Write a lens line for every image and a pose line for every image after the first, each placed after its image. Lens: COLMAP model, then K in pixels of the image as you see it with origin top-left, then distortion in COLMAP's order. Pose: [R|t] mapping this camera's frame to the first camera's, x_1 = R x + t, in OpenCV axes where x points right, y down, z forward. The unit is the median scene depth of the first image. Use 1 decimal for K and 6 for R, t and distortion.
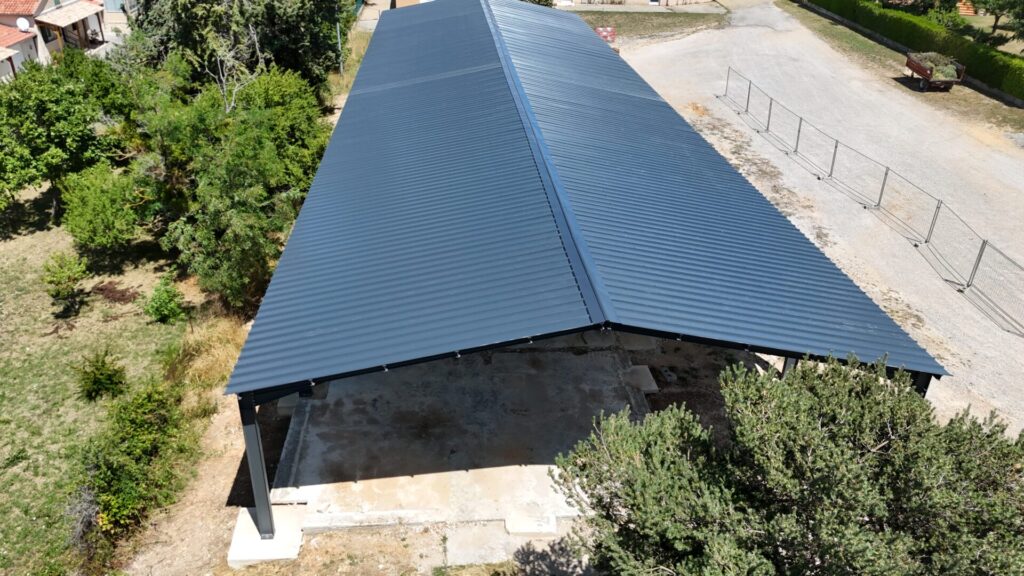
lens RADIAL K [[778.8, 0, 512.0], [0, 778.8, 288.0], [0, 0, 1]] dist [0.067438, -0.061541]
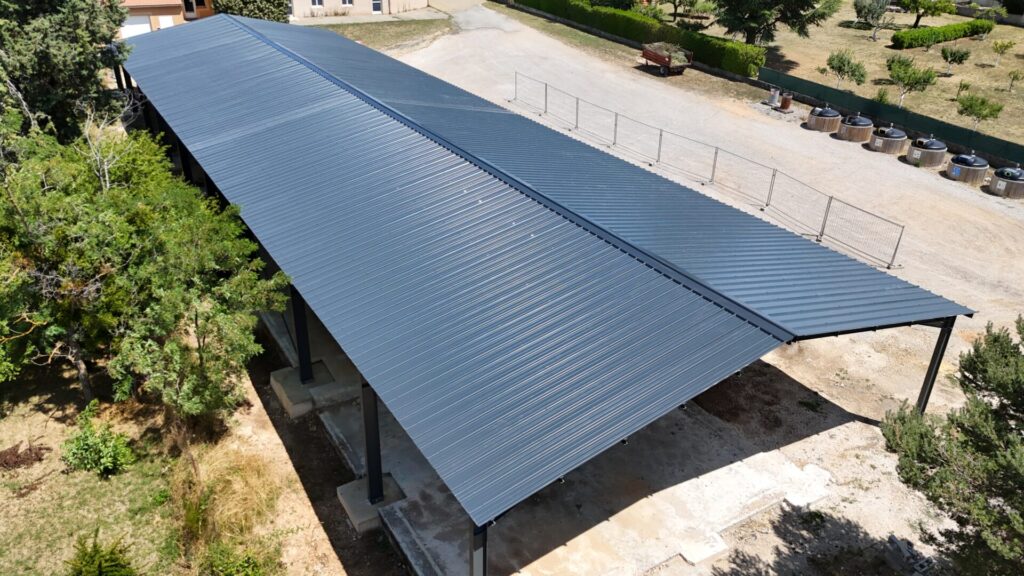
lens RADIAL K [[778.8, 0, 512.0], [0, 778.8, 288.0], [0, 0, 1]] dist [0.067438, -0.061541]
pose [[0.885596, -0.214625, 0.411893, -0.216678], [0.213619, 0.975682, 0.049103, -0.051810], [-0.412416, 0.044503, 0.909908, 0.065608]]
